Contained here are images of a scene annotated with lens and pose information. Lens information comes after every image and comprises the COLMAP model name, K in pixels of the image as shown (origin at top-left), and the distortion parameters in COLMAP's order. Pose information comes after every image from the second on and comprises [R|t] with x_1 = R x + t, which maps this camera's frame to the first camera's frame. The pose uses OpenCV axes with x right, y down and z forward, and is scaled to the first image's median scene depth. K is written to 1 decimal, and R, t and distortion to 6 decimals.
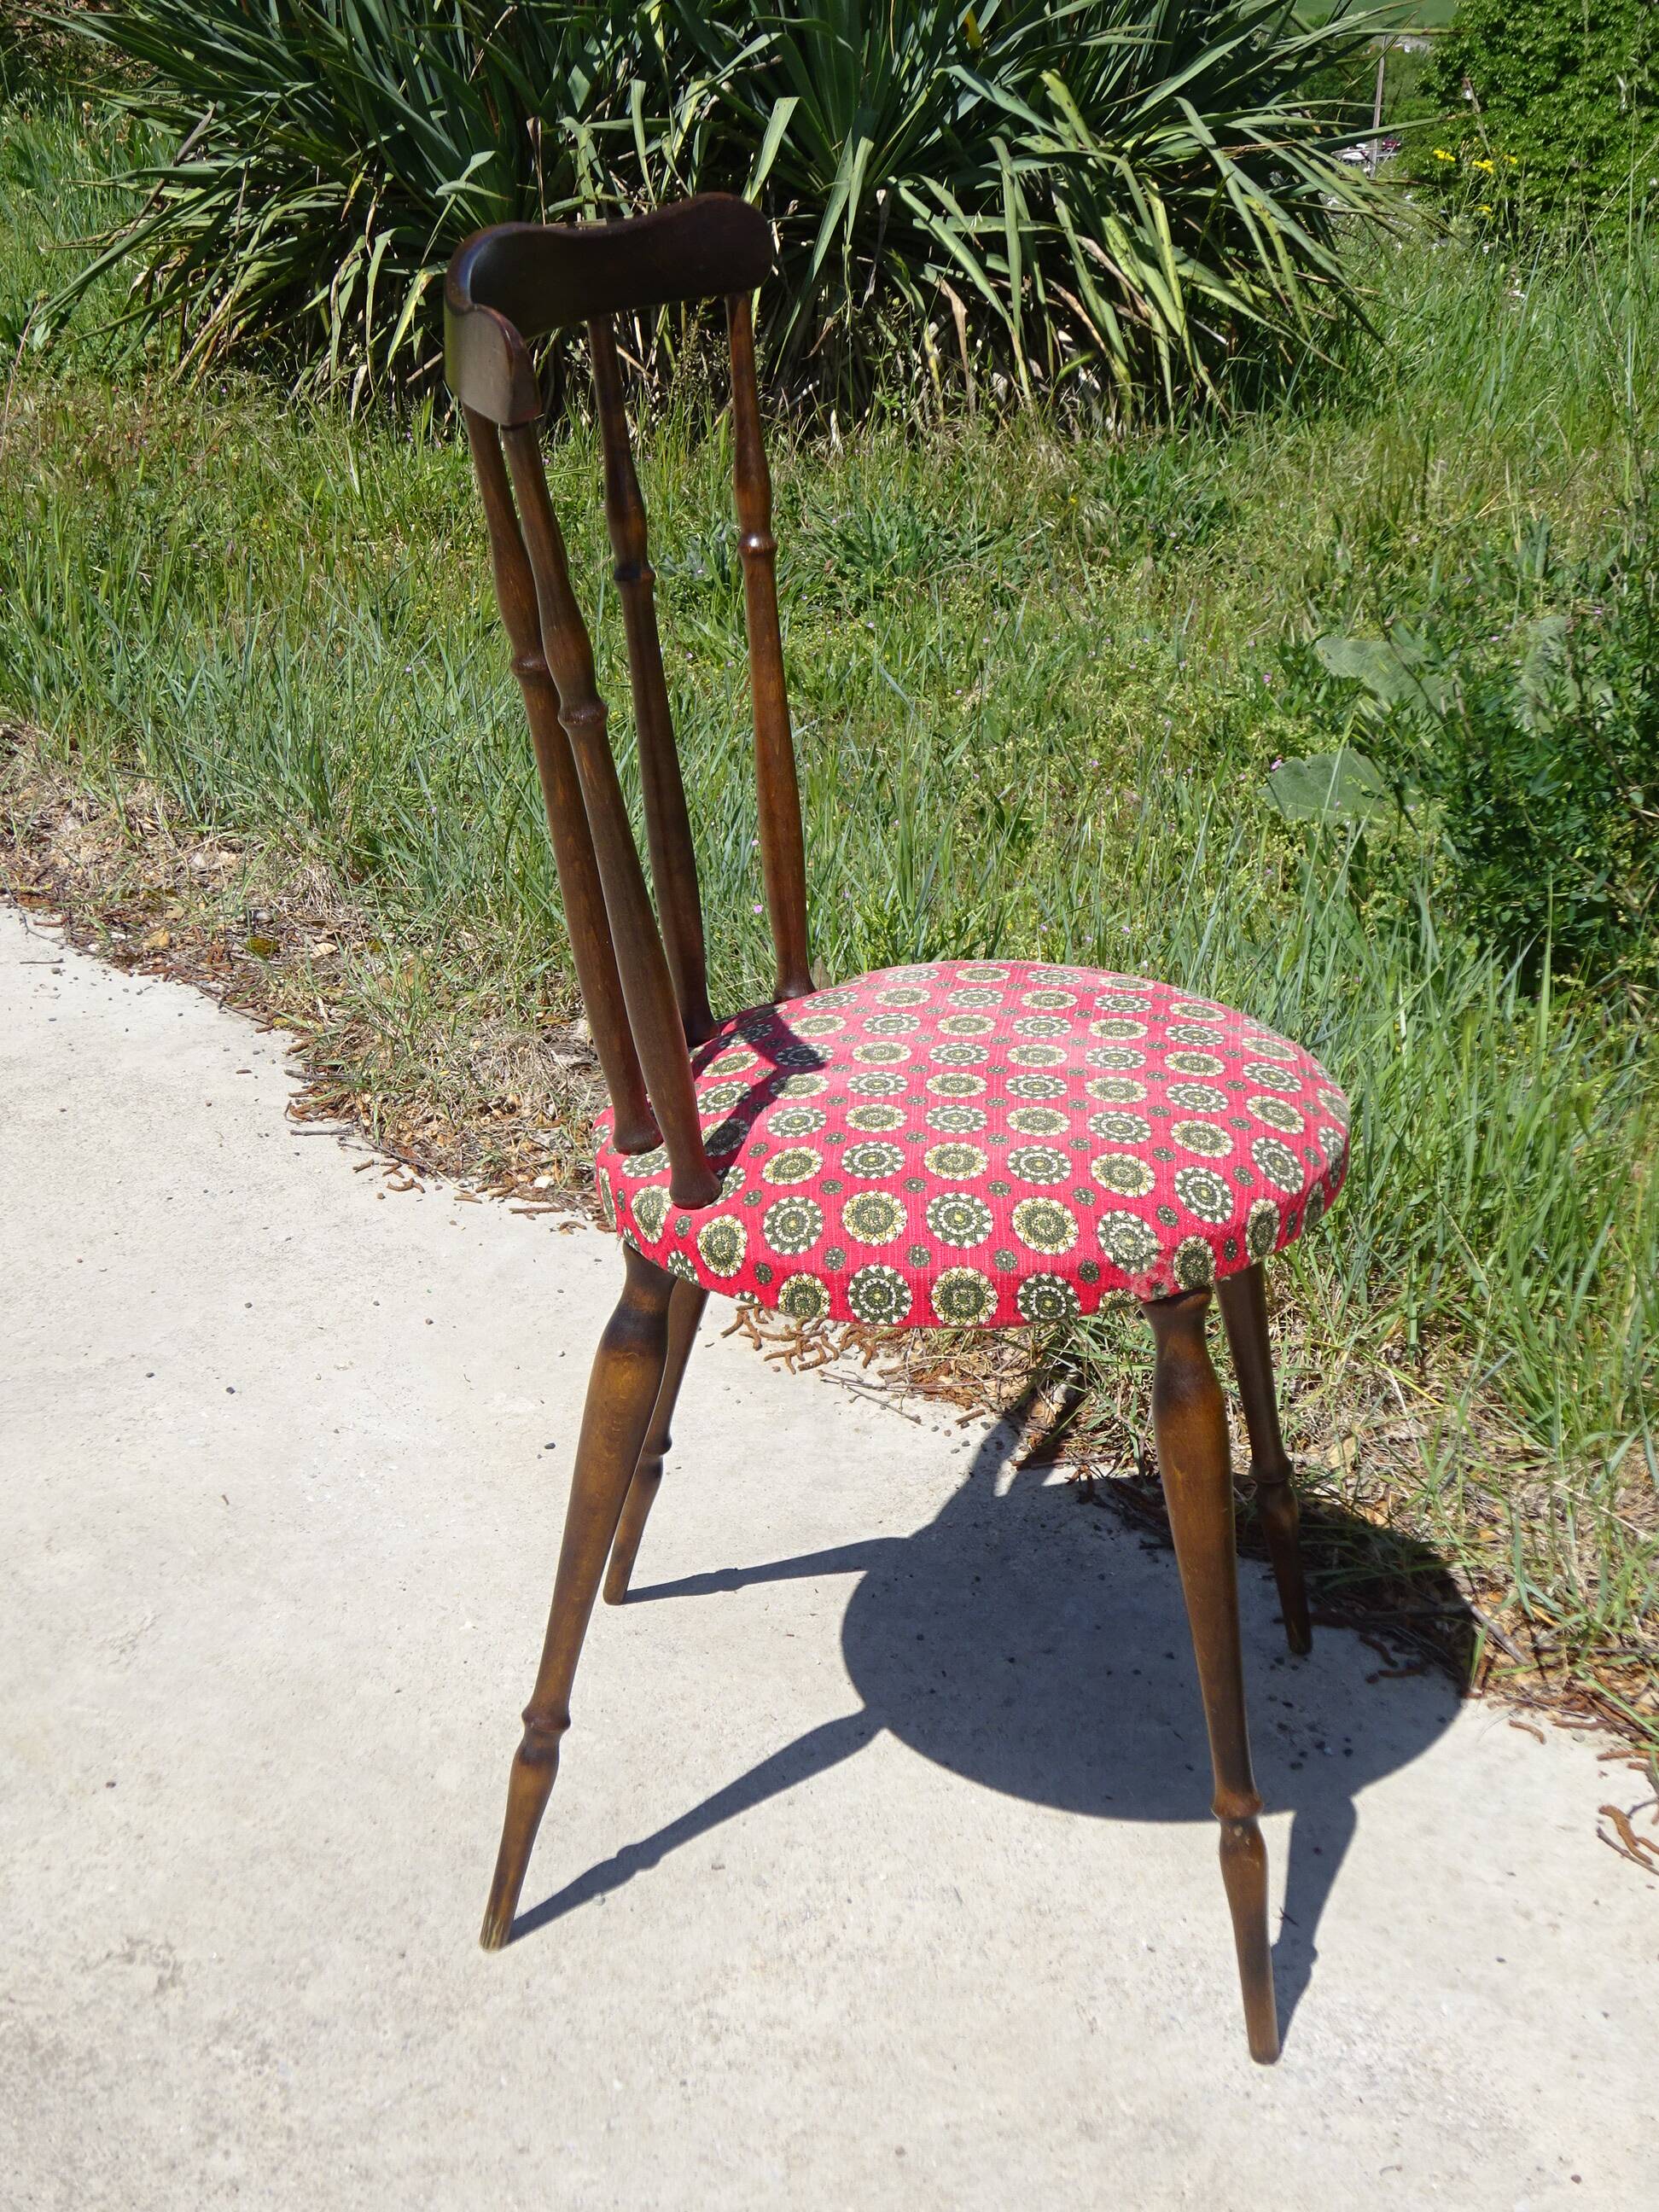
lens RADIAL K [[2968.5, 0, 823.8], [0, 2968.5, 1112.7], [0, 0, 1]] dist [0.014338, 0.000000]
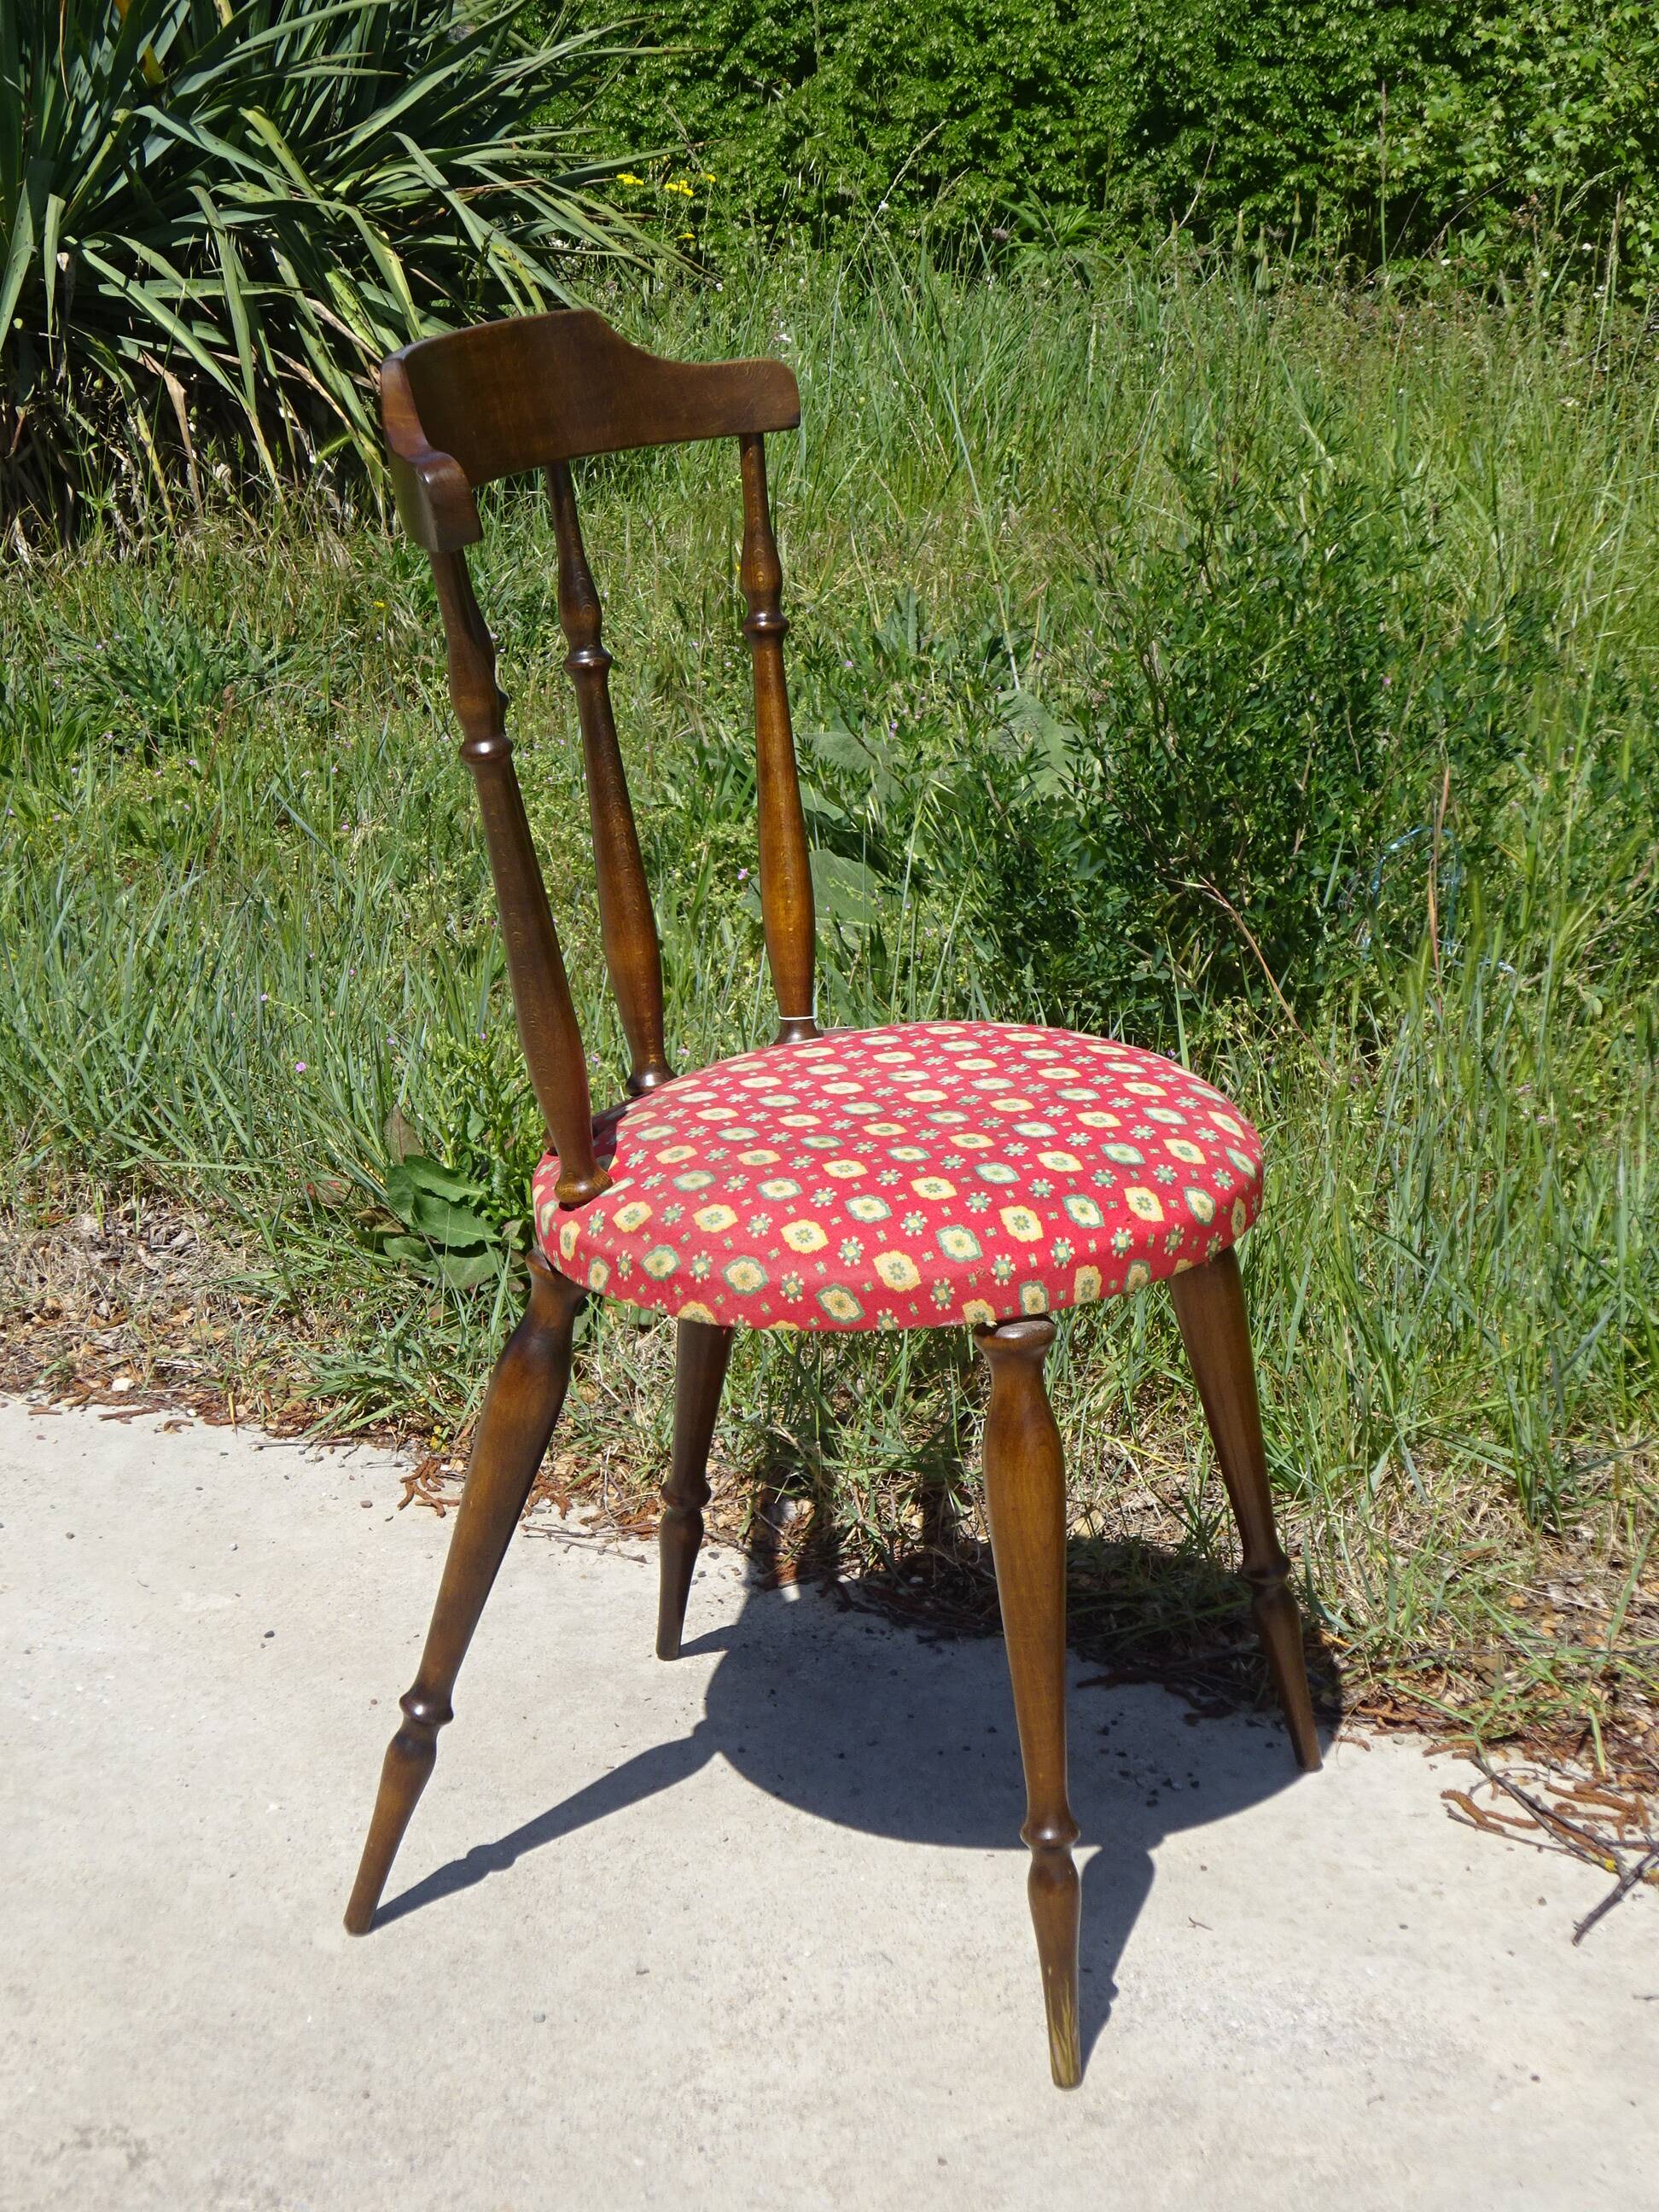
lens RADIAL K [[3903.5, 0, 827.3], [0, 3903.5, 1124.7], [0, 0, 1]] dist [0.008065, 0.000000]
pose [[0.959720, -0.098878, 0.262984, -0.214296], [0.116956, 0.991670, -0.053961, 0.038058], [-0.255458, 0.082545, 0.963290, -0.214653]]
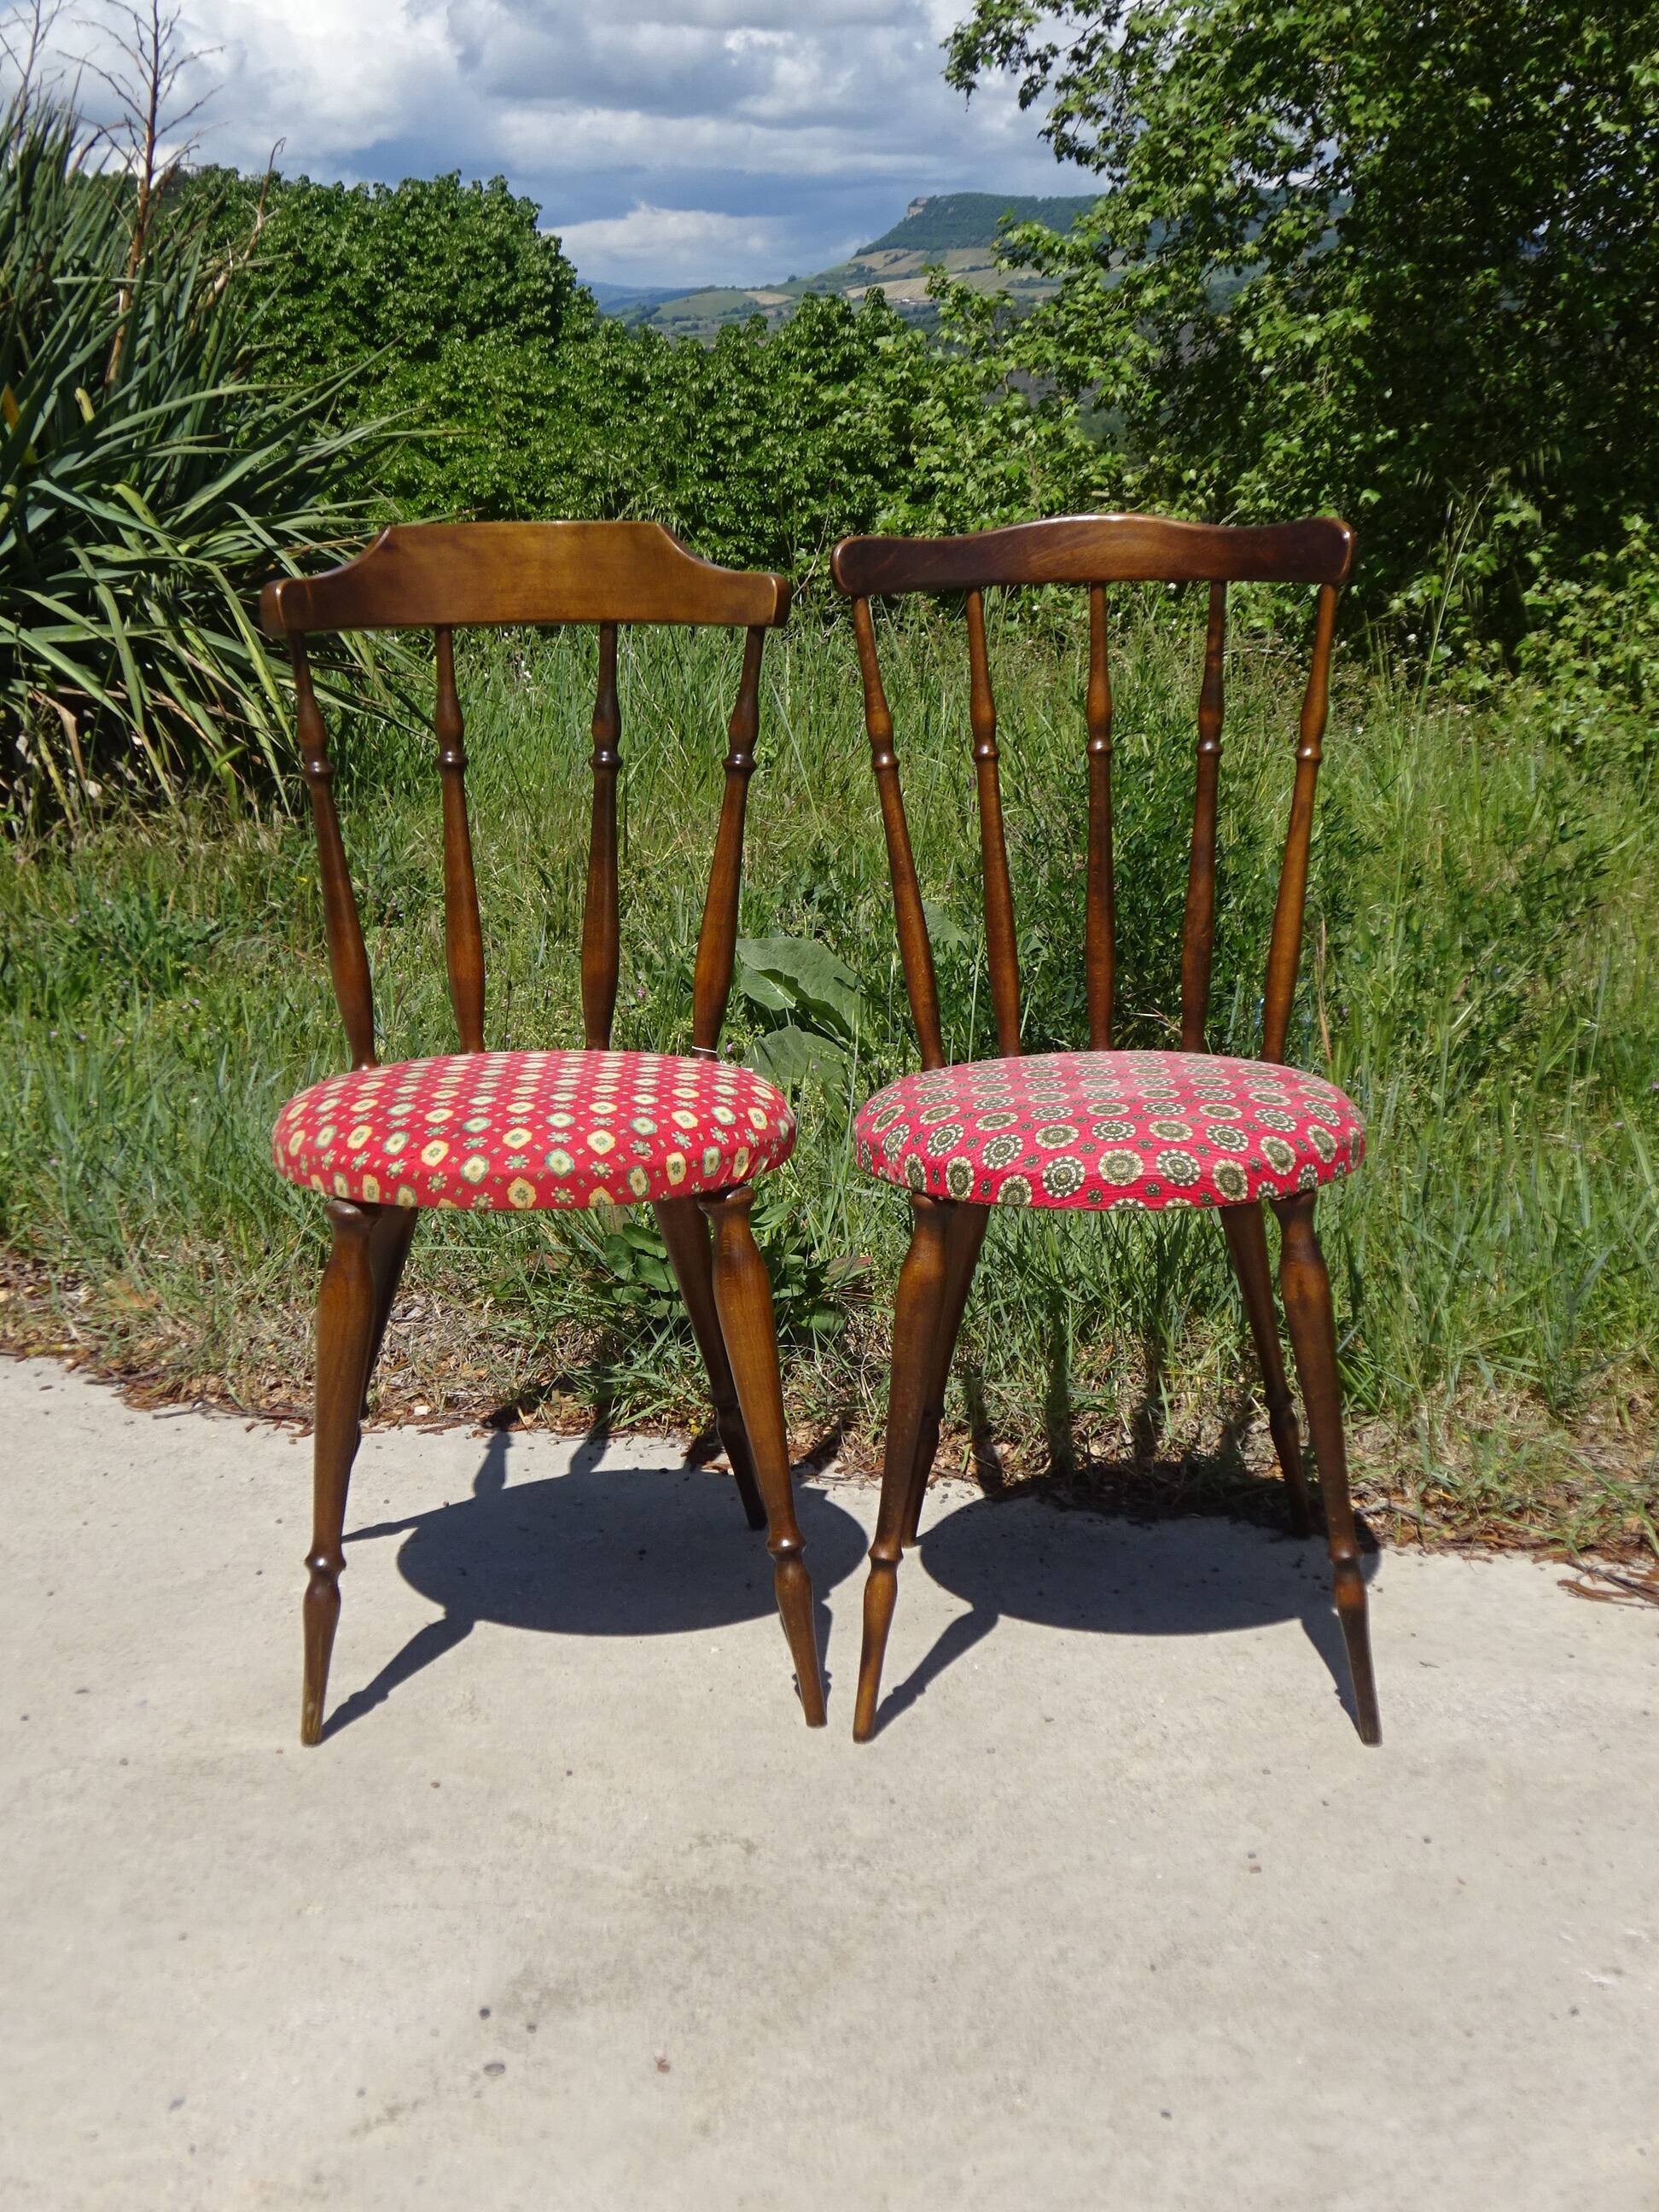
lens RADIAL K [[3617.7, 0, 850.7], [0, 3617.7, 1094.0], [0, 0, 1]] dist [0.038367, 0.000000]
pose [[0.902016, -0.113662, 0.416472, -0.567685], [0.182753, 0.974547, -0.129846, 0.128361], [-0.391113, 0.193234, 0.899828, -0.368815]]
